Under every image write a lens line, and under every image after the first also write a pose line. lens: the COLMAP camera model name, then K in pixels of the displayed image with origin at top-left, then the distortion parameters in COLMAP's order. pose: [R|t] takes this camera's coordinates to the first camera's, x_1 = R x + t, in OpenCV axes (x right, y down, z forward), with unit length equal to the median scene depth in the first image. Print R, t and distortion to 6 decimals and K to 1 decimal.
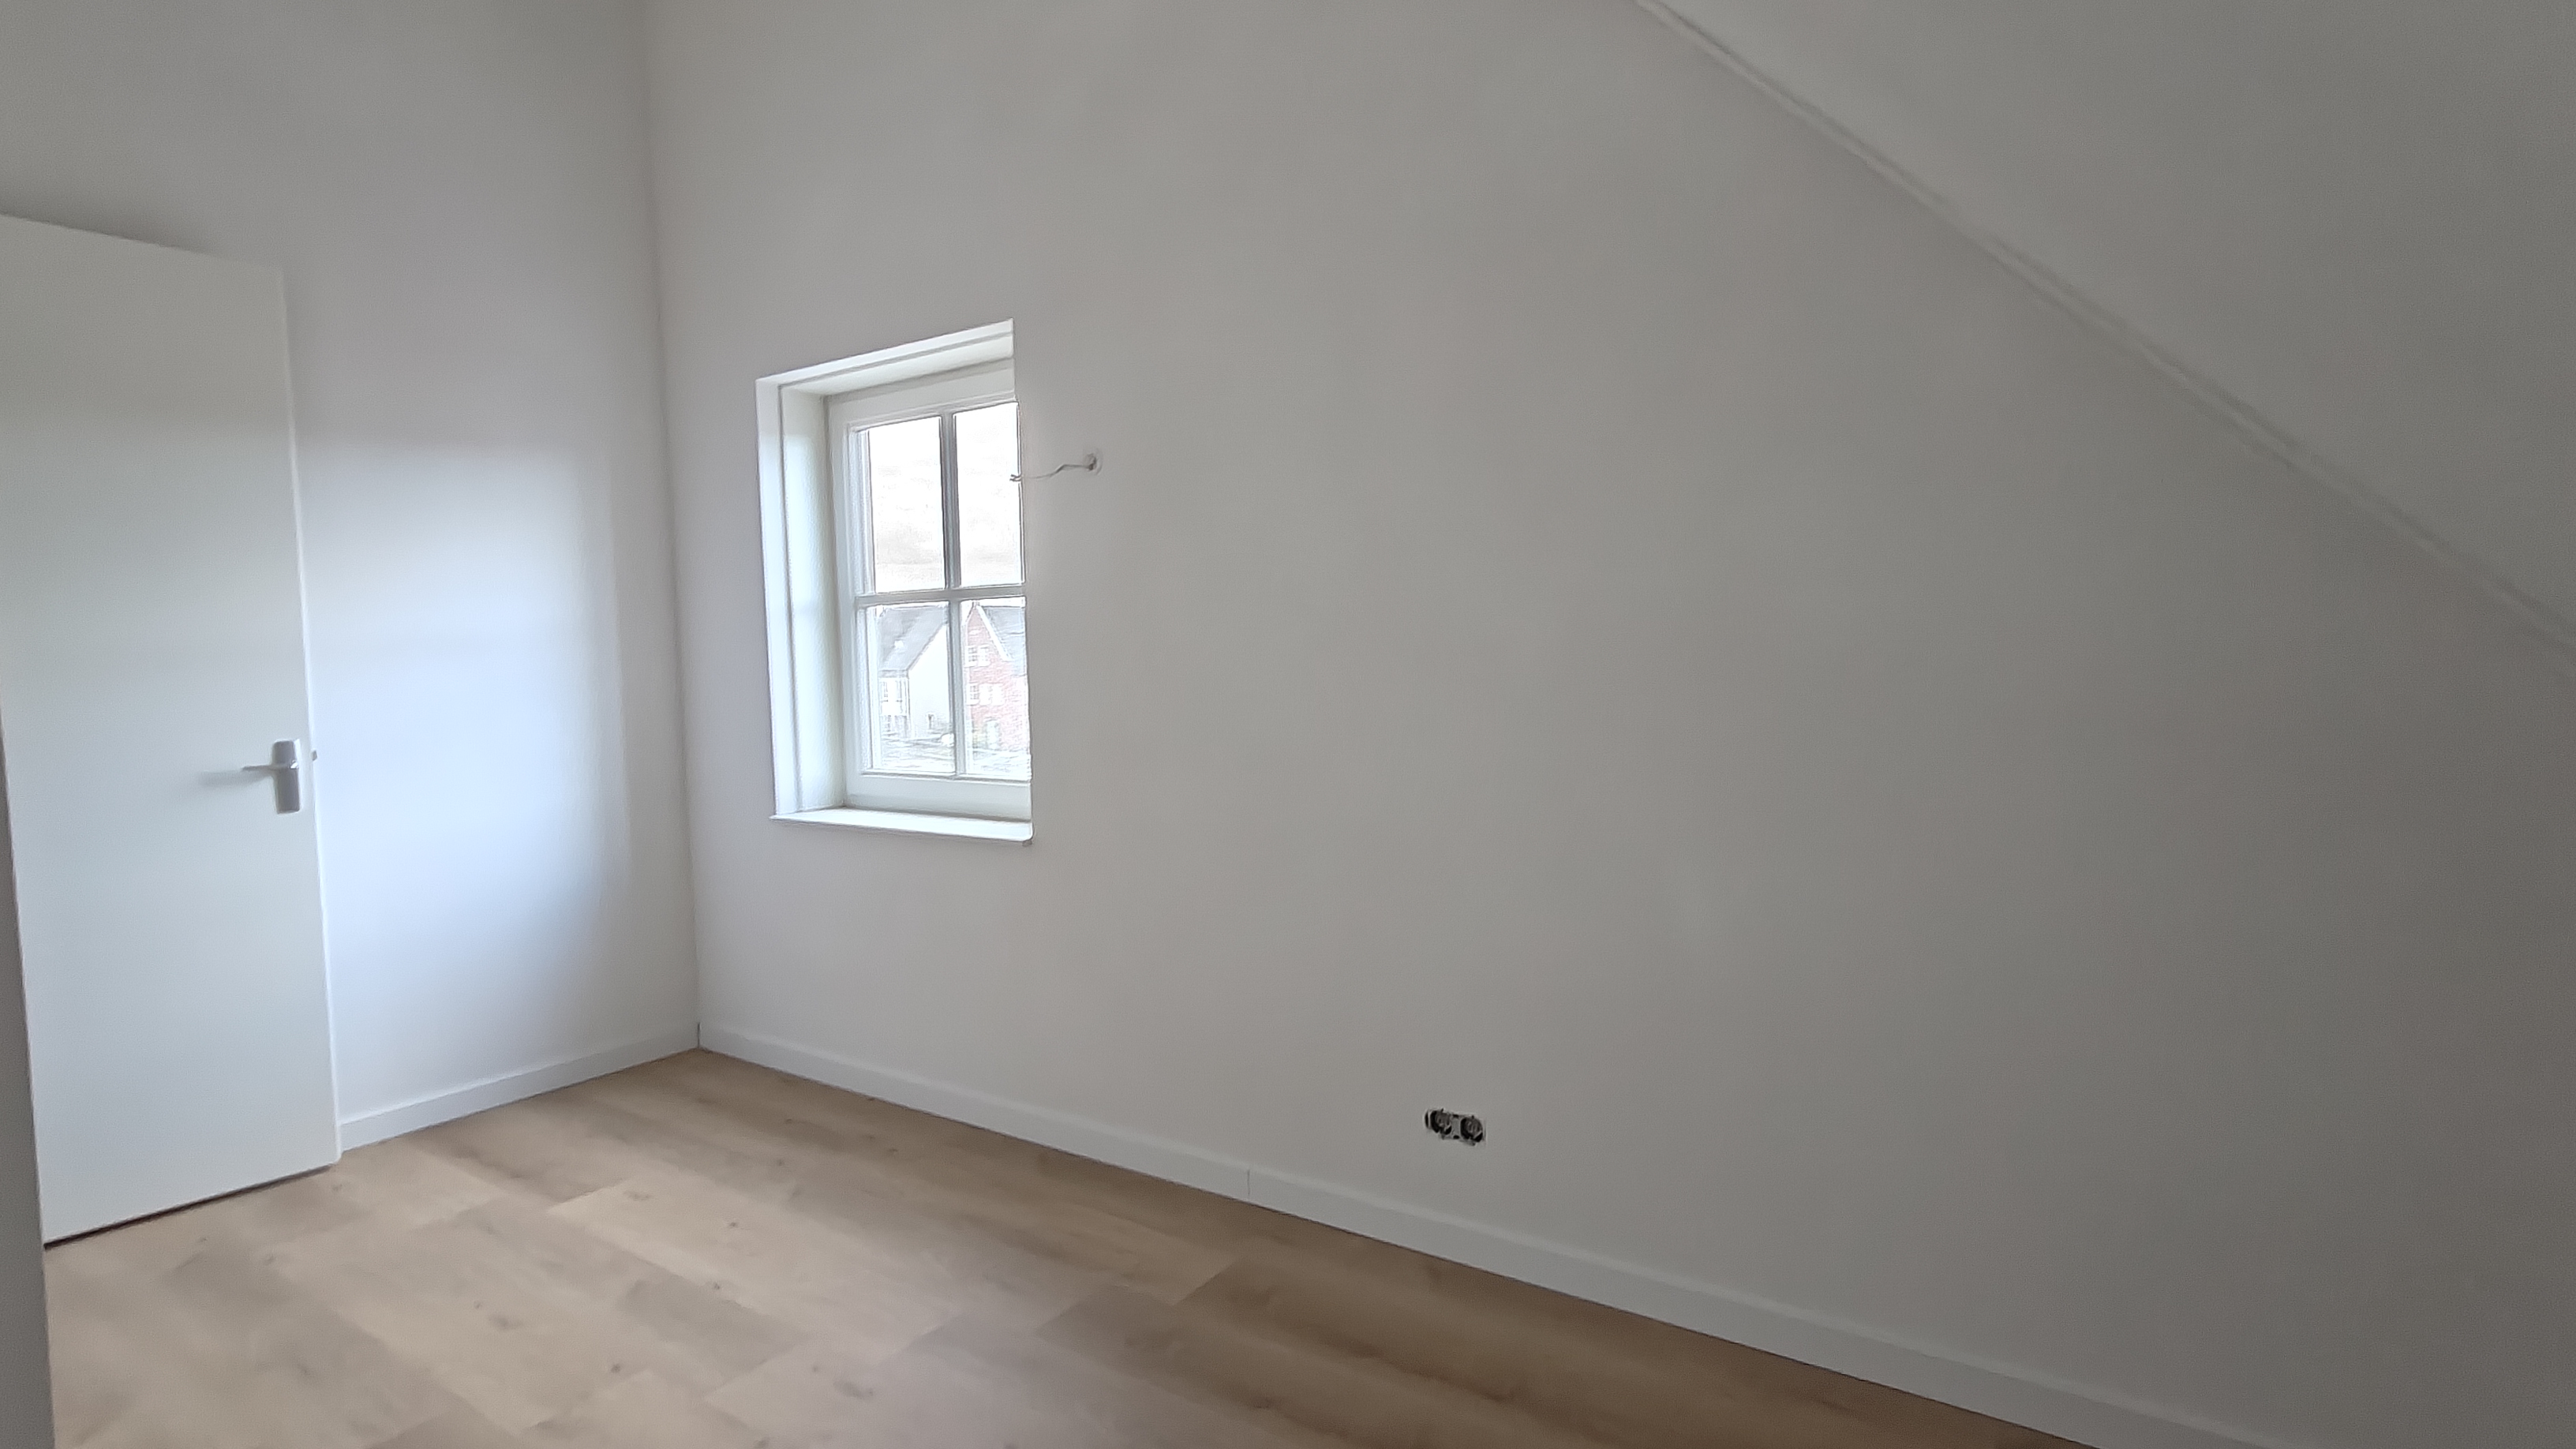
lens RADIAL K [[1222.9, 0, 1260.2], [0, 1222.9, 722.7], [0, 0, 1]] dist [0.016759, 0.000769]
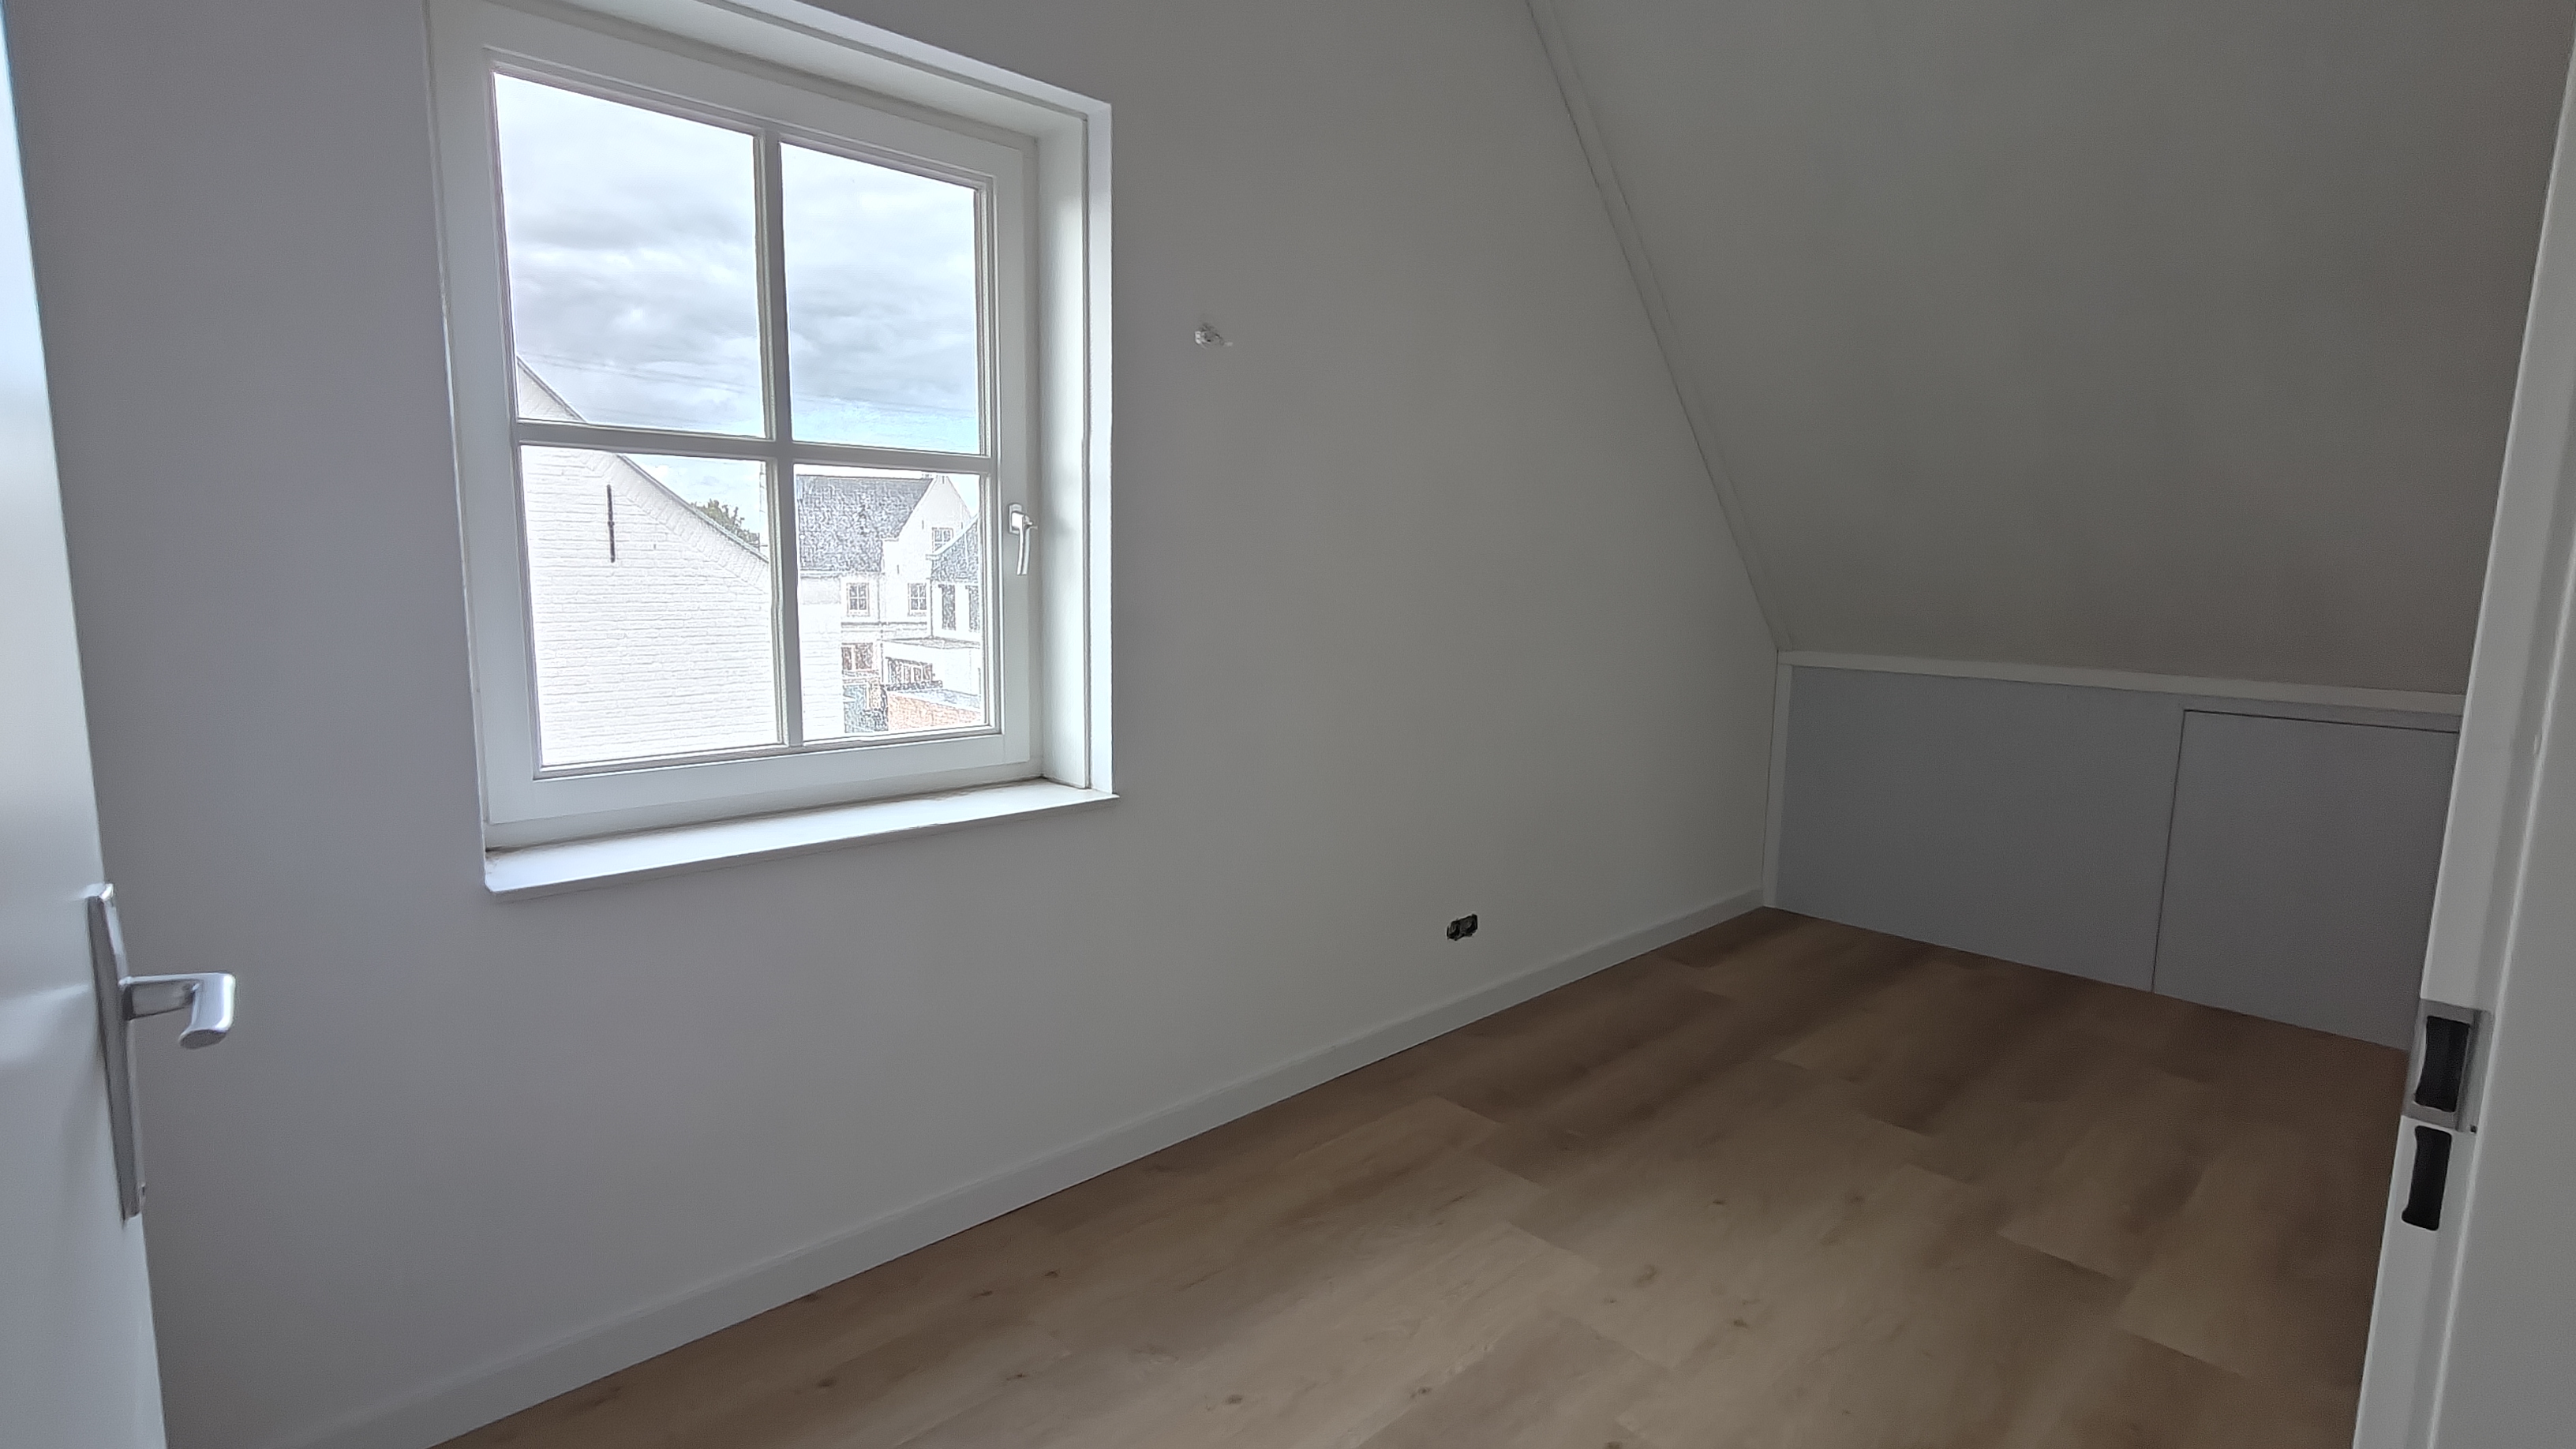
lens RADIAL K [[1222.9, 0, 1260.2], [0, 1222.9, 722.7], [0, 0, 1]] dist [0.016759, 0.000769]
pose [[0.215889, -0.116483, 0.969445, -1.147885], [0.026216, 0.993192, 0.113498, -0.049680], [-0.976066, 0.000912, 0.217473, 0.917890]]
